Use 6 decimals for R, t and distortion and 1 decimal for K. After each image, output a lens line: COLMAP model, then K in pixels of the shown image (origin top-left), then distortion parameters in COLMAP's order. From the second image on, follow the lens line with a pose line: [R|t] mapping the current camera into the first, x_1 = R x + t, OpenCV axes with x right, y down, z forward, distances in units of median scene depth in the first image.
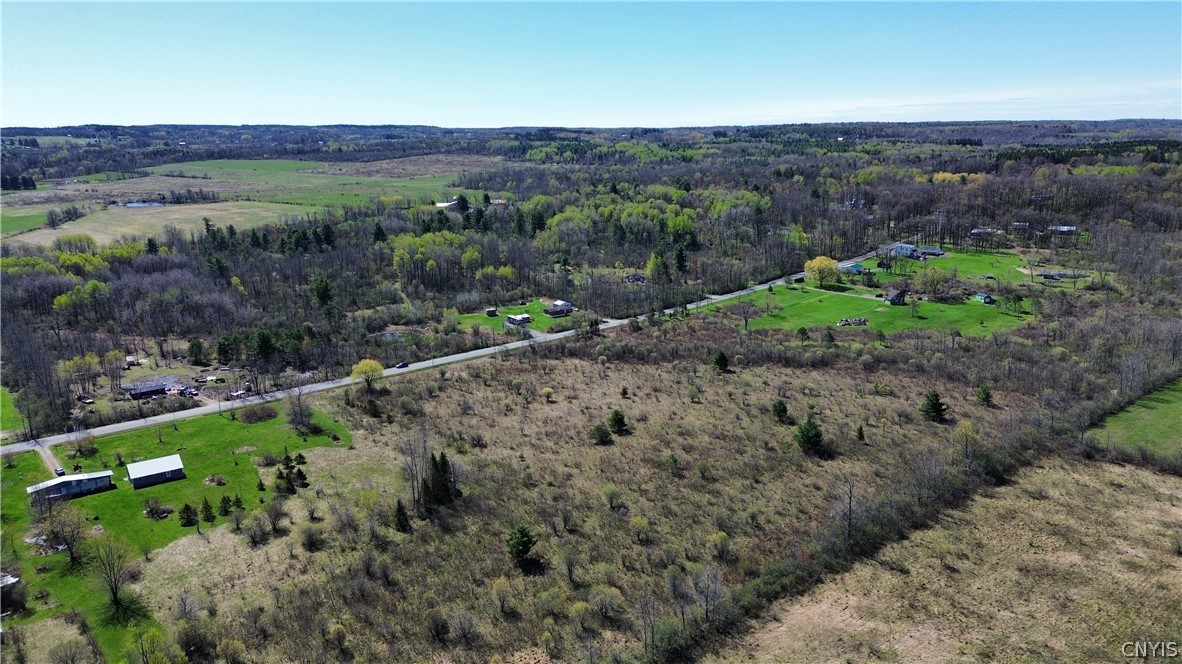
lens RADIAL K [[834.0, 0, 598.0], [0, 834.0, 334.8], [0, 0, 1]] dist [0.066536, -0.034012]
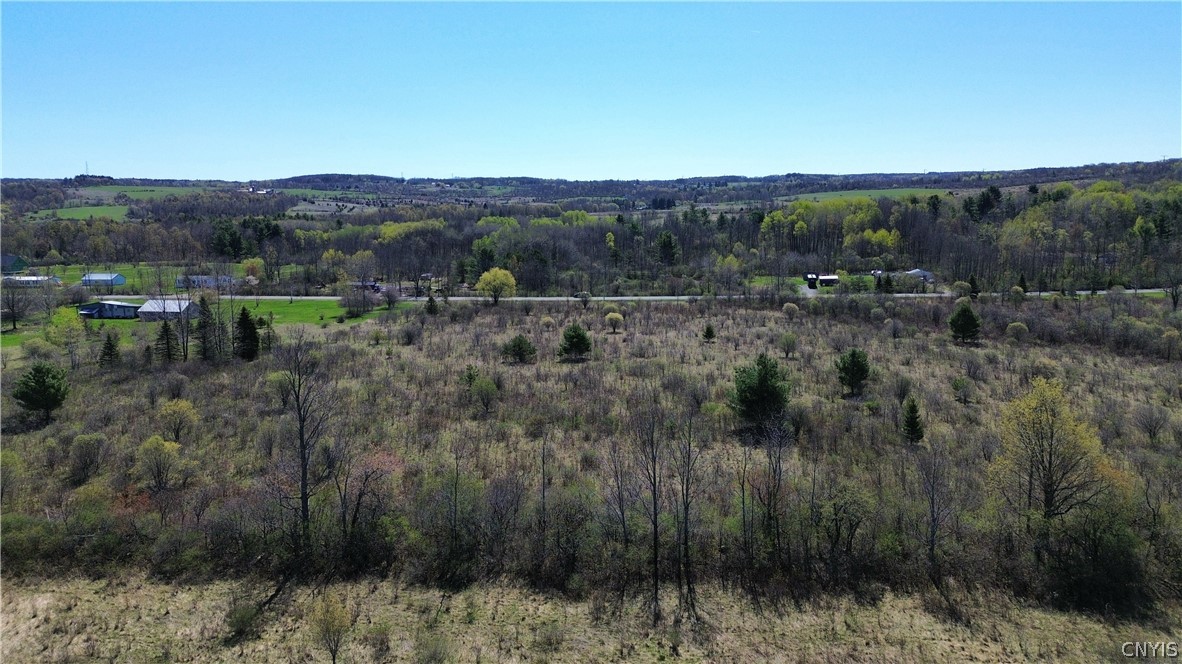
lens RADIAL K [[834.0, 0, 594.1], [0, 834.0, 333.8], [0, 0, 1]] dist [0.066536, -0.034012]
pose [[0.695944, 0.111943, -0.709317, 0.497425], [-0.161652, 0.986844, -0.002863, 0.104176], [0.699664, 0.116655, 0.704884, 0.621767]]
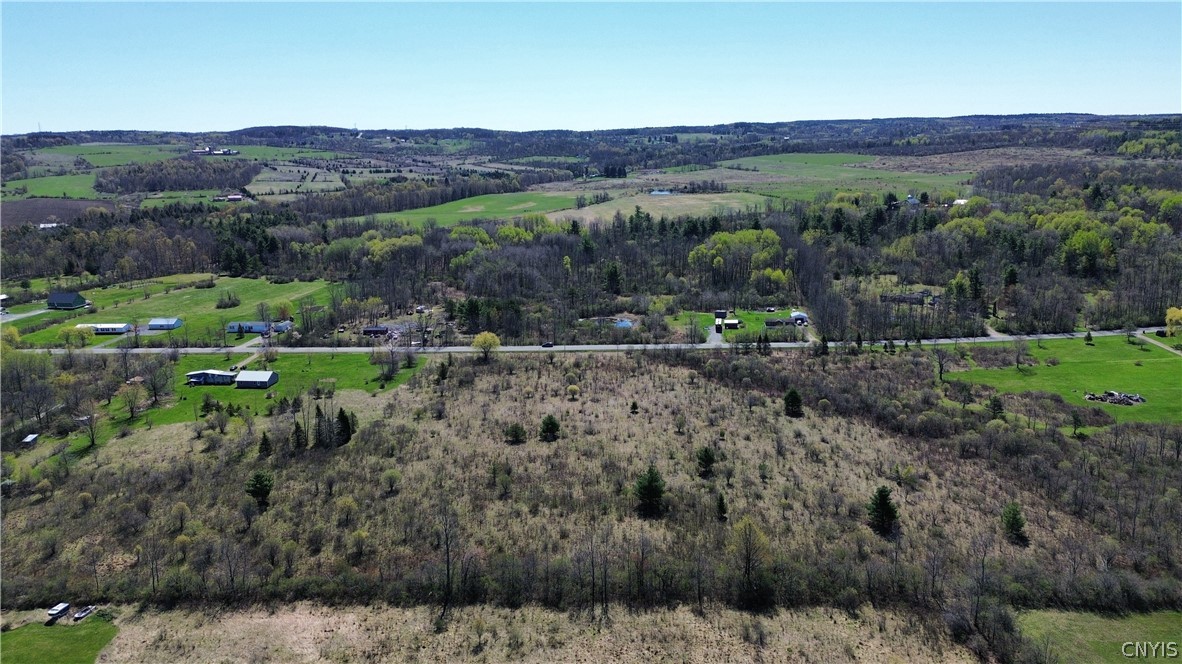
lens RADIAL K [[834.0, 0, 590.7], [0, 834.0, 332.6], [0, 0, 1]] dist [0.066536, -0.034012]
pose [[0.731684, 0.153339, -0.664173, 0.749778], [-0.148793, 0.986801, 0.063907, -0.082174], [0.665206, 0.052065, 0.744843, 0.310267]]
